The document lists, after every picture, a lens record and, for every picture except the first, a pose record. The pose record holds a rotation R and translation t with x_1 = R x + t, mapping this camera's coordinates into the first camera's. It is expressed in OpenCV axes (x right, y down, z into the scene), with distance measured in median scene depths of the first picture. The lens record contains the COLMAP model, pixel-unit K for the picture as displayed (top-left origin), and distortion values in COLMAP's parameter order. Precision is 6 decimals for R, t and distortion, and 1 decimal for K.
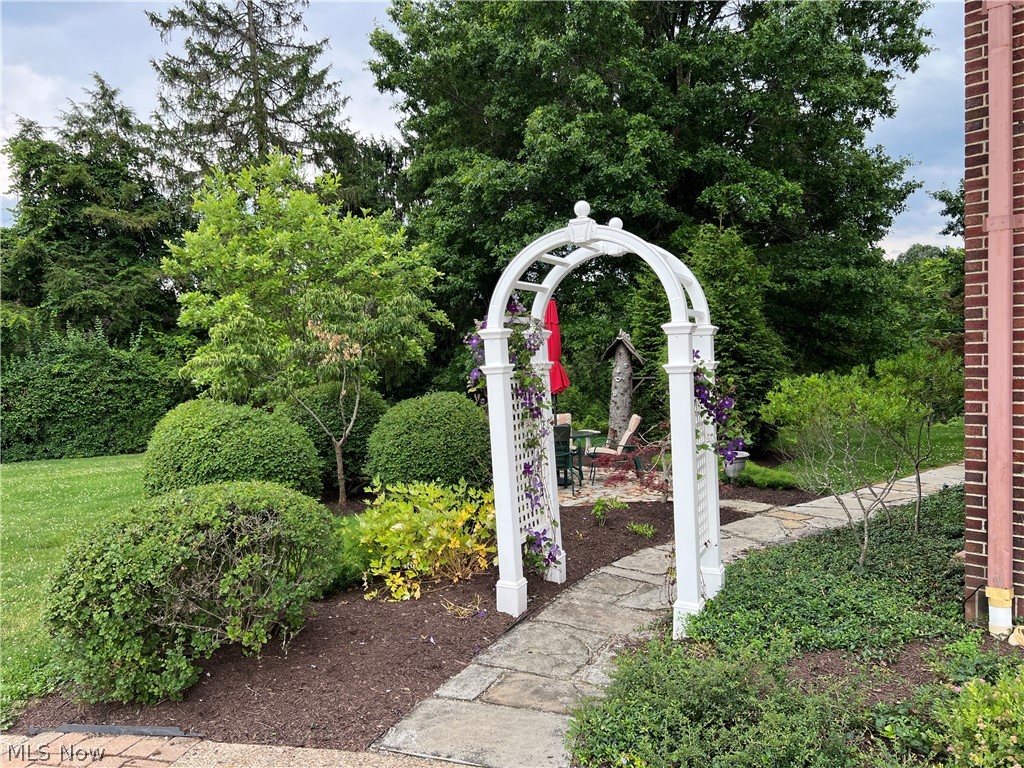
lens RADIAL K [[766.0, 0, 509.6], [0, 766.0, 384.8], [0, 0, 1]] dist [0.045209, -0.053142]
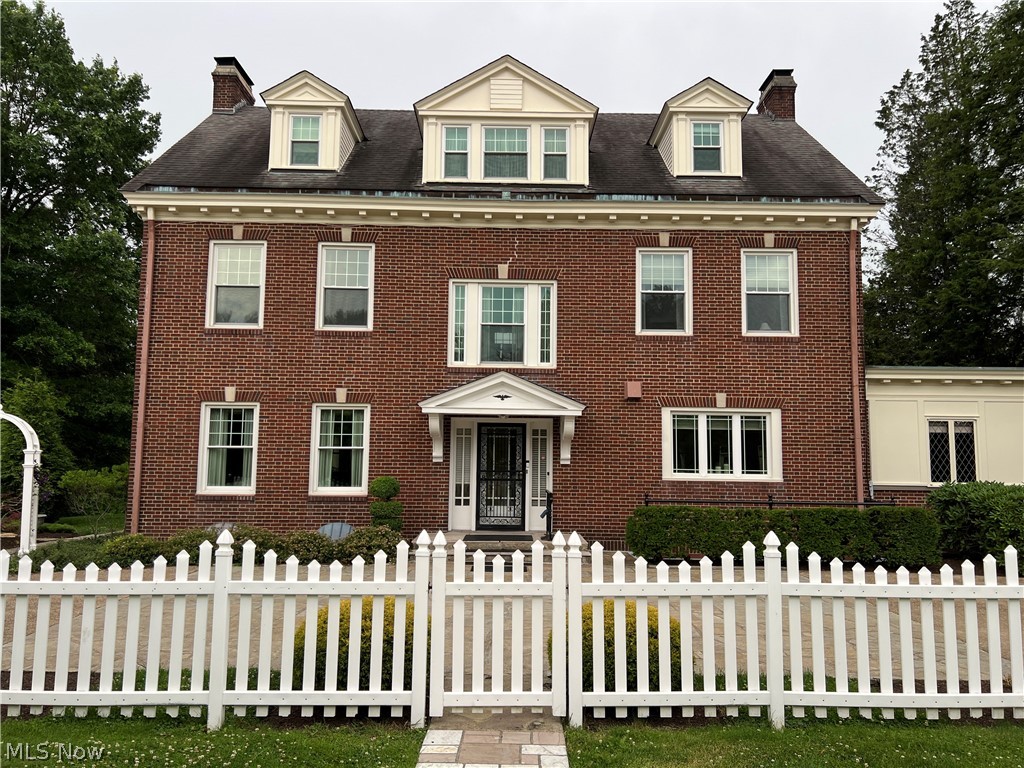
lens RADIAL K [[766.0, 0, 509.2], [0, 766.0, 385.1], [0, 0, 1]] dist [0.045209, -0.053142]
pose [[0.661474, 0.102661, 0.742909, -0.253891], [0.003447, 0.990160, -0.139897, 0.030428], [-0.749960, 0.095099, 0.654611, -0.748203]]
